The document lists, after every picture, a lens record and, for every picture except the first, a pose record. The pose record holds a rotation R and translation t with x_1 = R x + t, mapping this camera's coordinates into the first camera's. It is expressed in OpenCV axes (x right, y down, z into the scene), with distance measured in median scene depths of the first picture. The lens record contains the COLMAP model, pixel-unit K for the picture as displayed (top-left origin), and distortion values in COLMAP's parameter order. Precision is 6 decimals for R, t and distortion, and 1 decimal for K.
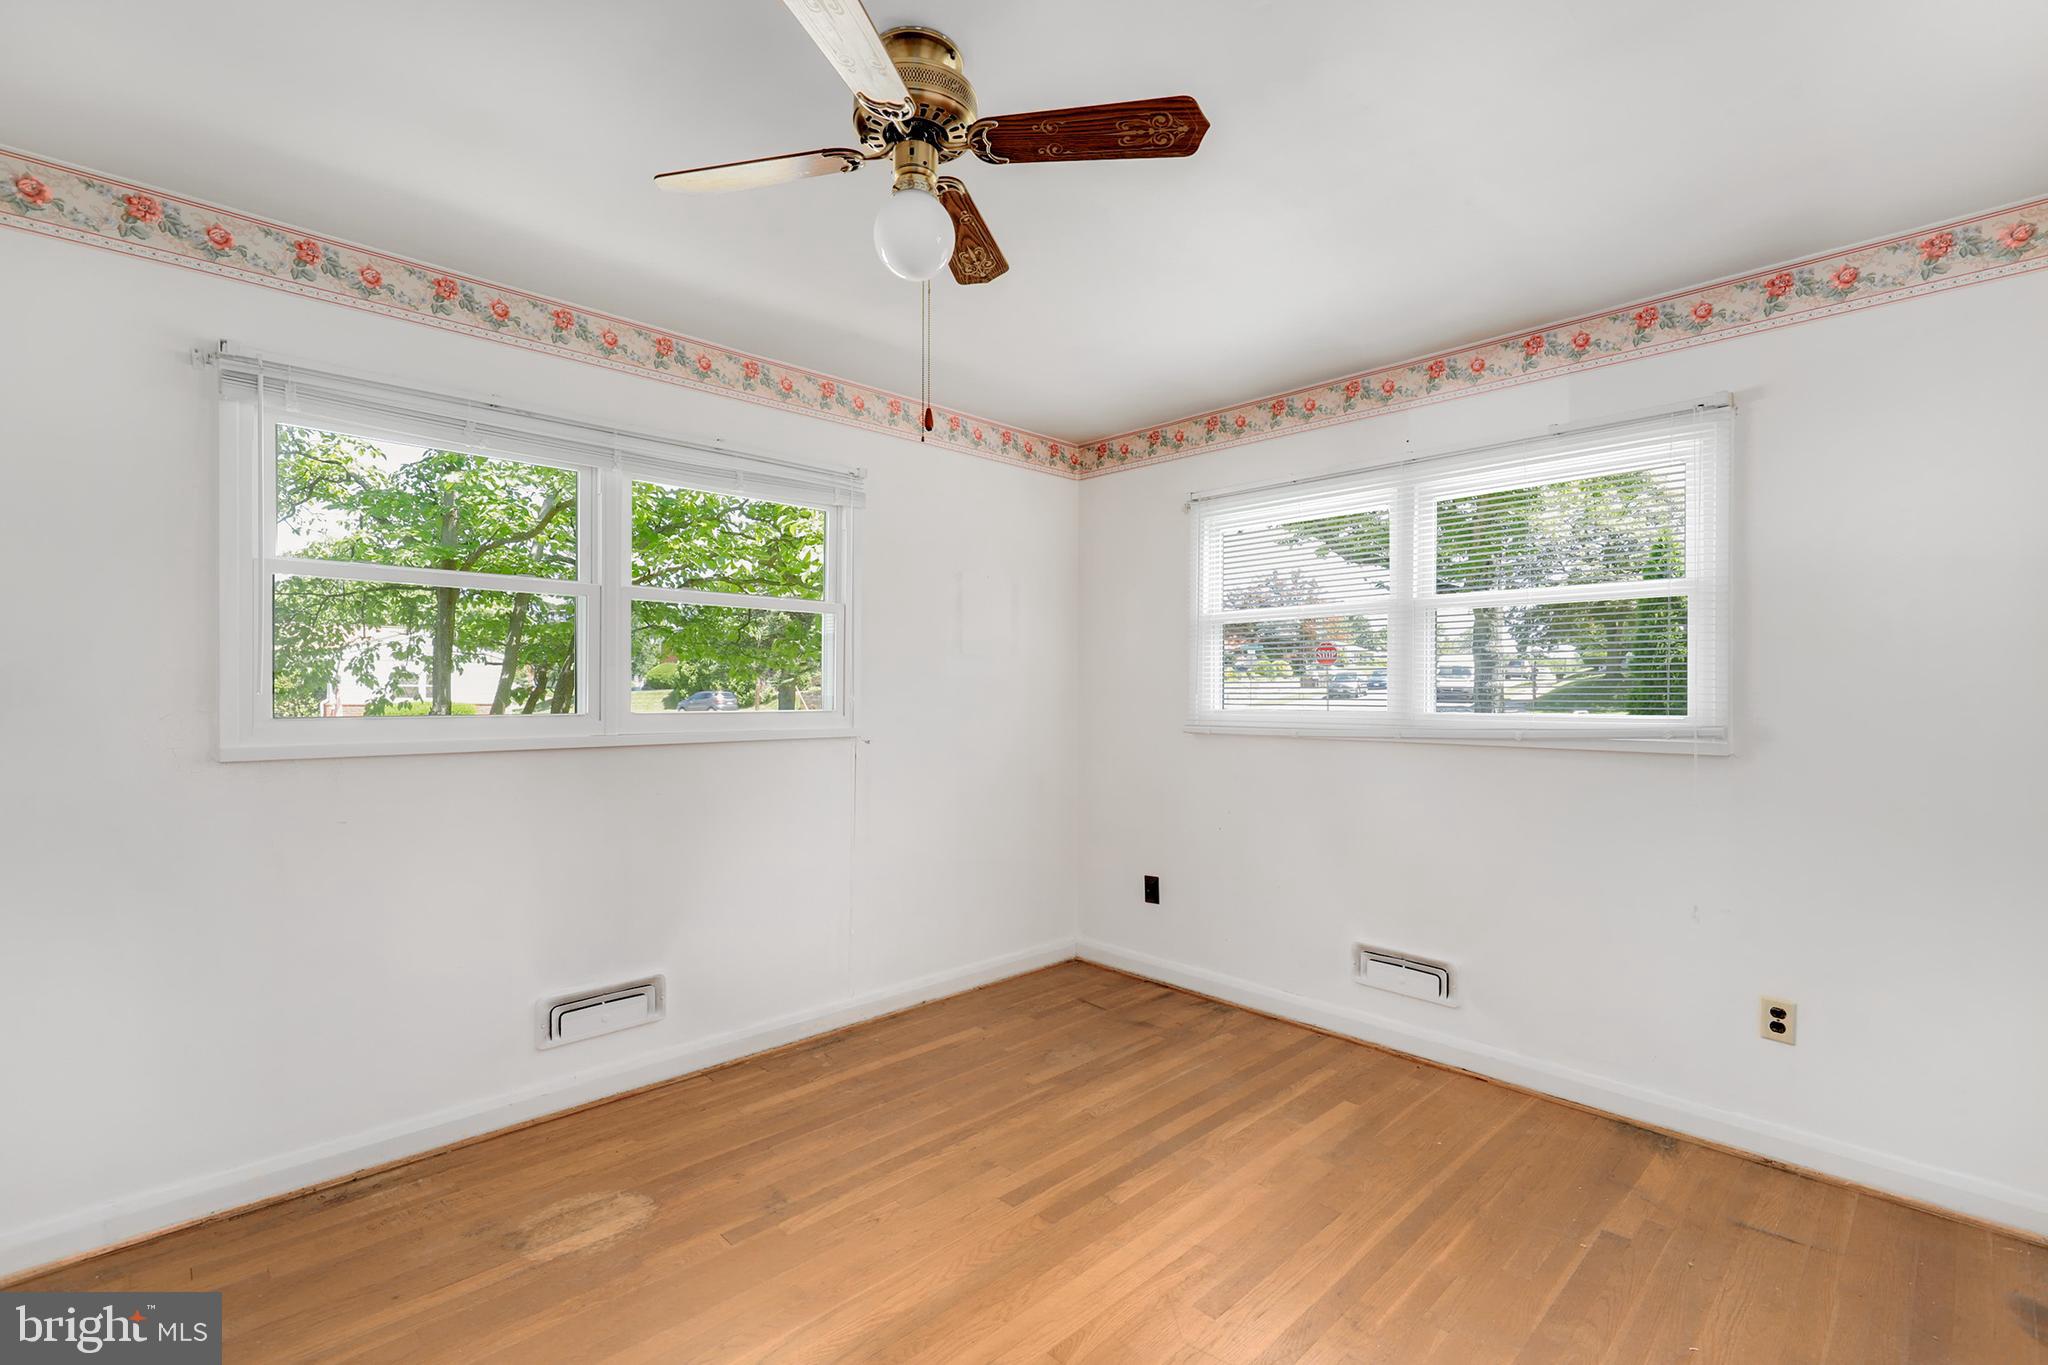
lens RADIAL K [[910.2, 0, 1015.6], [0, 910.2, 689.4], [0, 0, 1]] dist [0.004126, 0.000324]
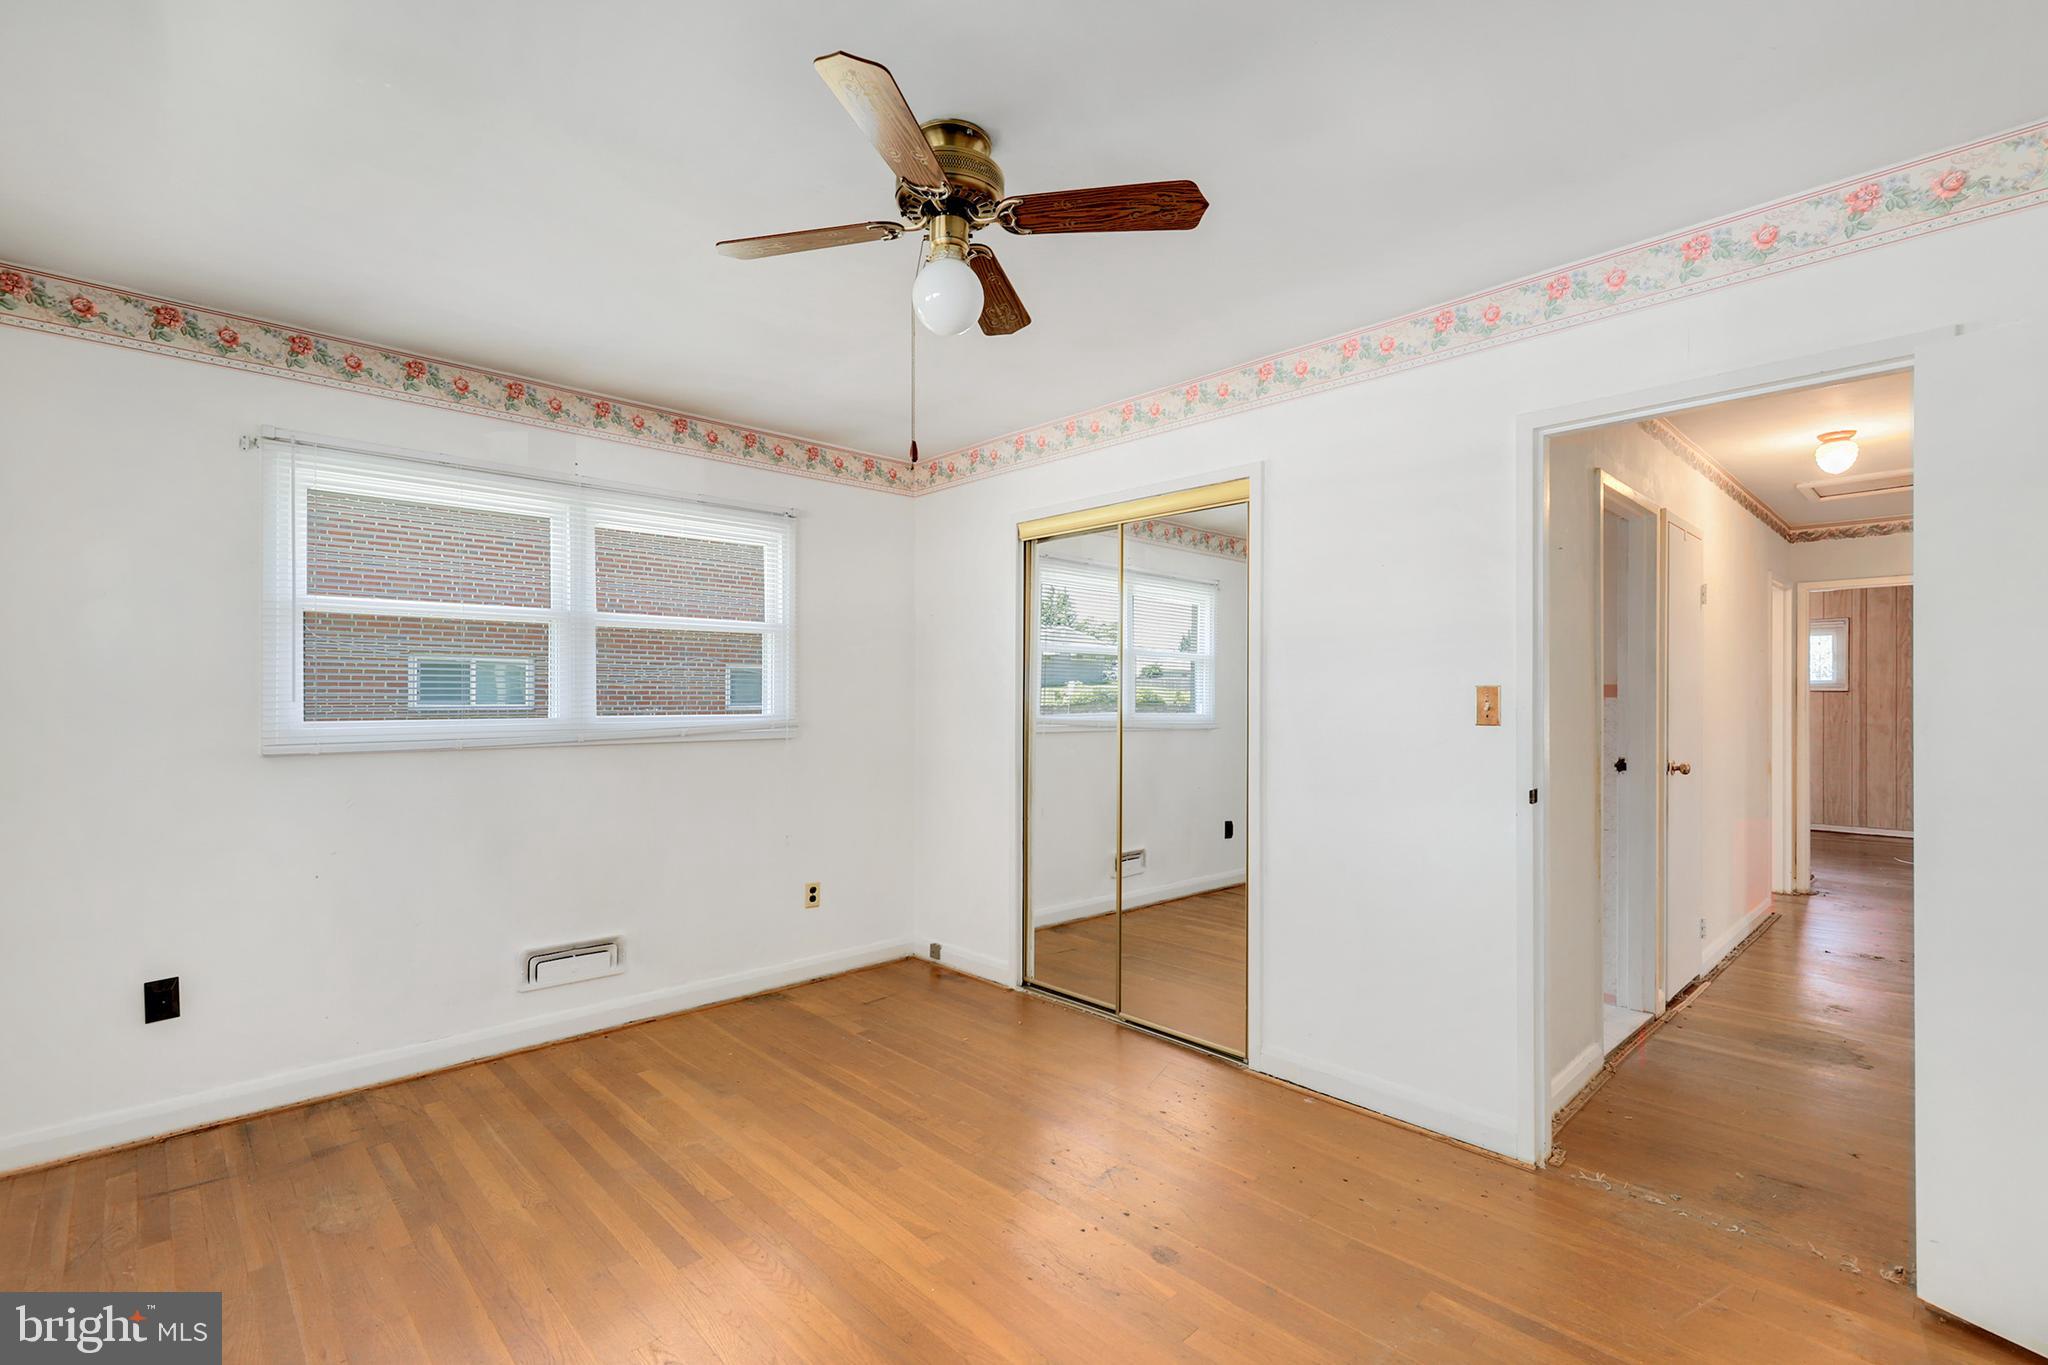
lens RADIAL K [[929.3, 0, 1027.8], [0, 929.3, 698.1], [0, 0, 1]] dist [0.010064, 0.000008]
pose [[0.000041, -0.005469, 0.999985, -0.761847], [-0.002145, 0.999983, 0.005469, -0.005873], [-0.999998, -0.002145, 0.000029, 0.537737]]
